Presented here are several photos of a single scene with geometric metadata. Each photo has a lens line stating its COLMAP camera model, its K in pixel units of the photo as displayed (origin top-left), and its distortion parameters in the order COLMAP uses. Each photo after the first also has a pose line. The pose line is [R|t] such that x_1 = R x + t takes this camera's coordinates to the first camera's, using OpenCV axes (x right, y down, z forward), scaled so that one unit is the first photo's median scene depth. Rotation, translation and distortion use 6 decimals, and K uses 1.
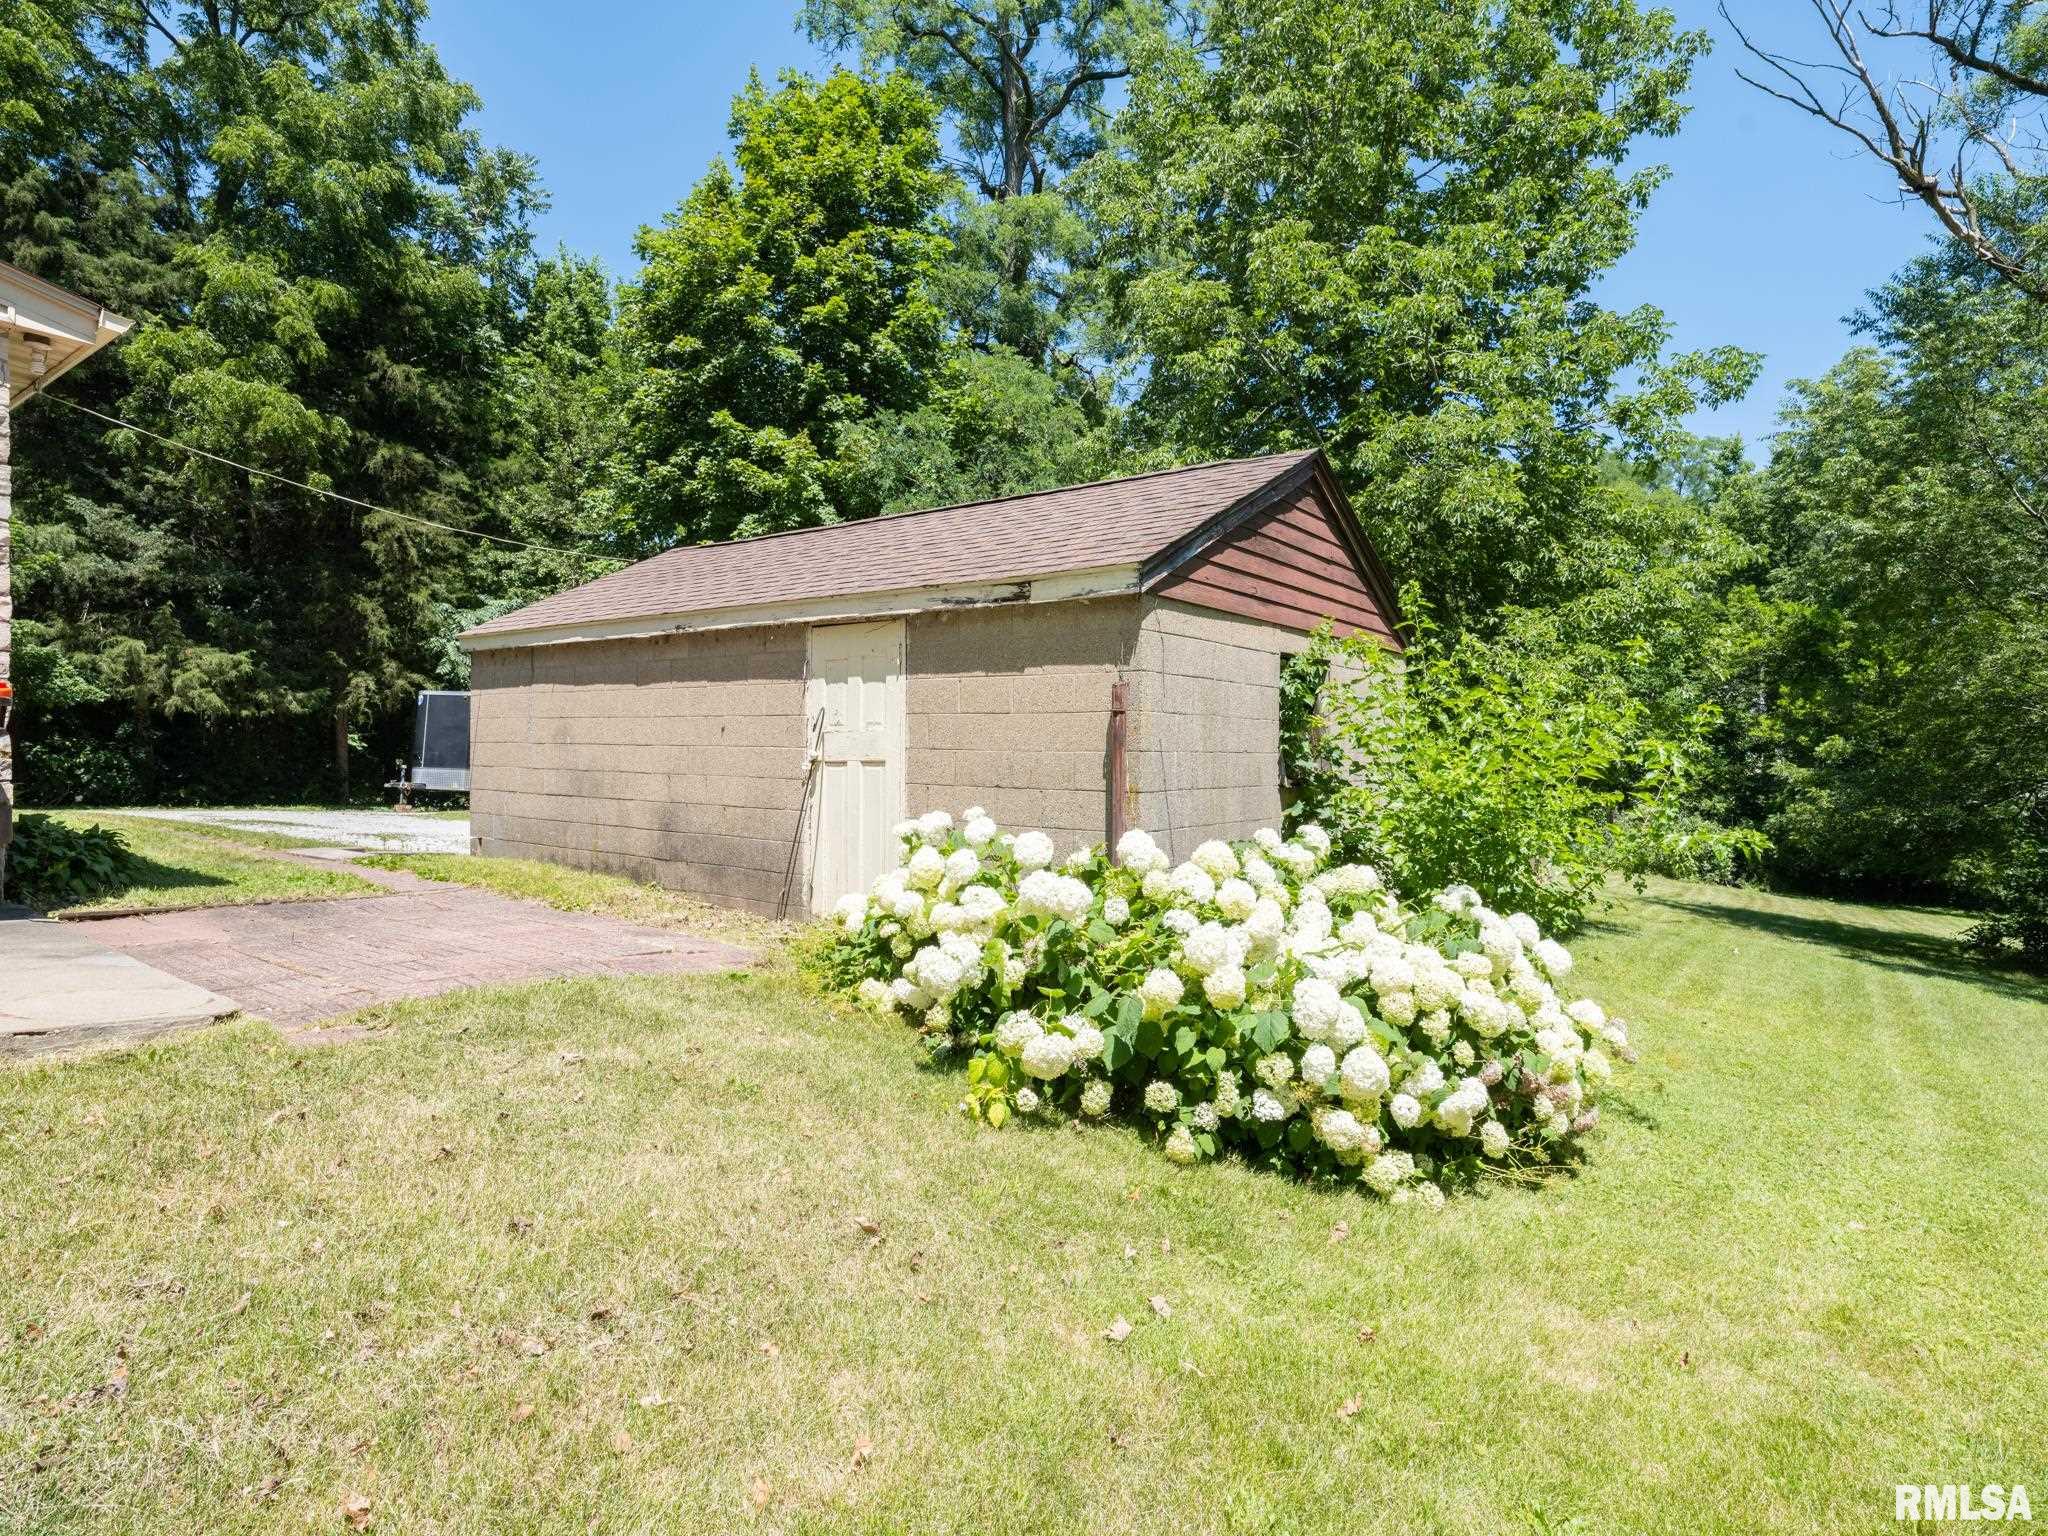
lens RADIAL K [[1074.3, 0, 1024.0], [0, 1074.3, 768.0], [0, 0, 1]] dist [0.000000, 0.000175]
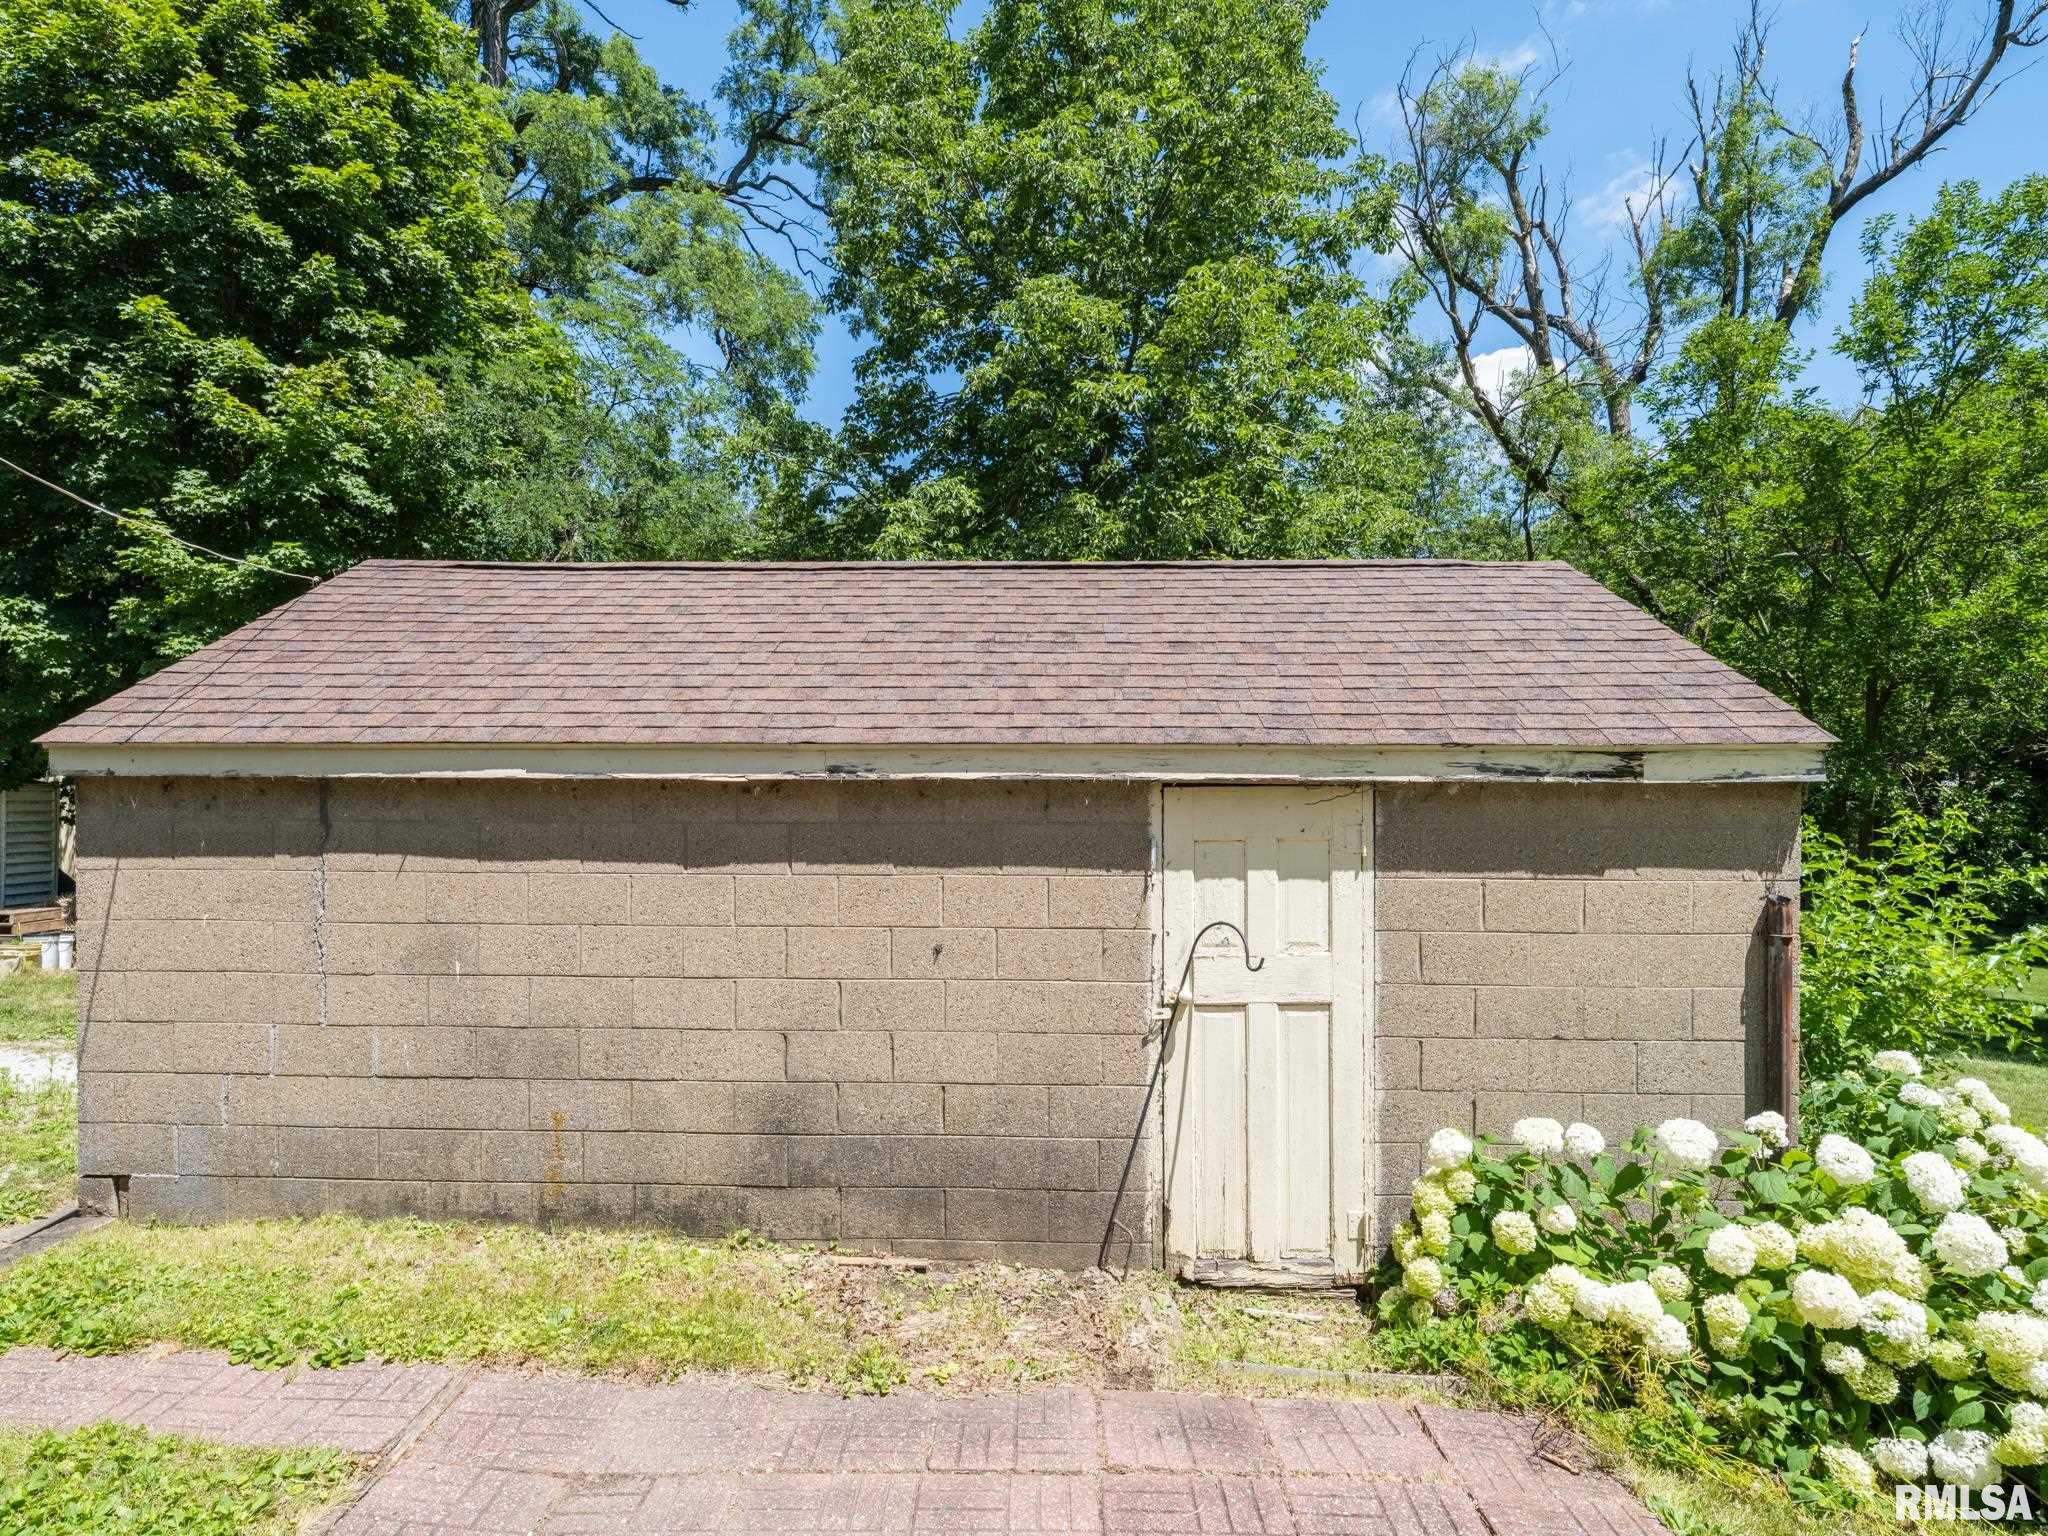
lens RADIAL K [[1131.6, 0, 1024.0], [0, 1131.6, 768.0], [0, 0, 1]] dist [0.001918, 0.001717]
pose [[0.828174, -0.014283, 0.560288, -0.505355], [0.019316, 0.999809, -0.003064, -0.113930], [-0.560137, 0.013360, 0.828292, 0.412251]]
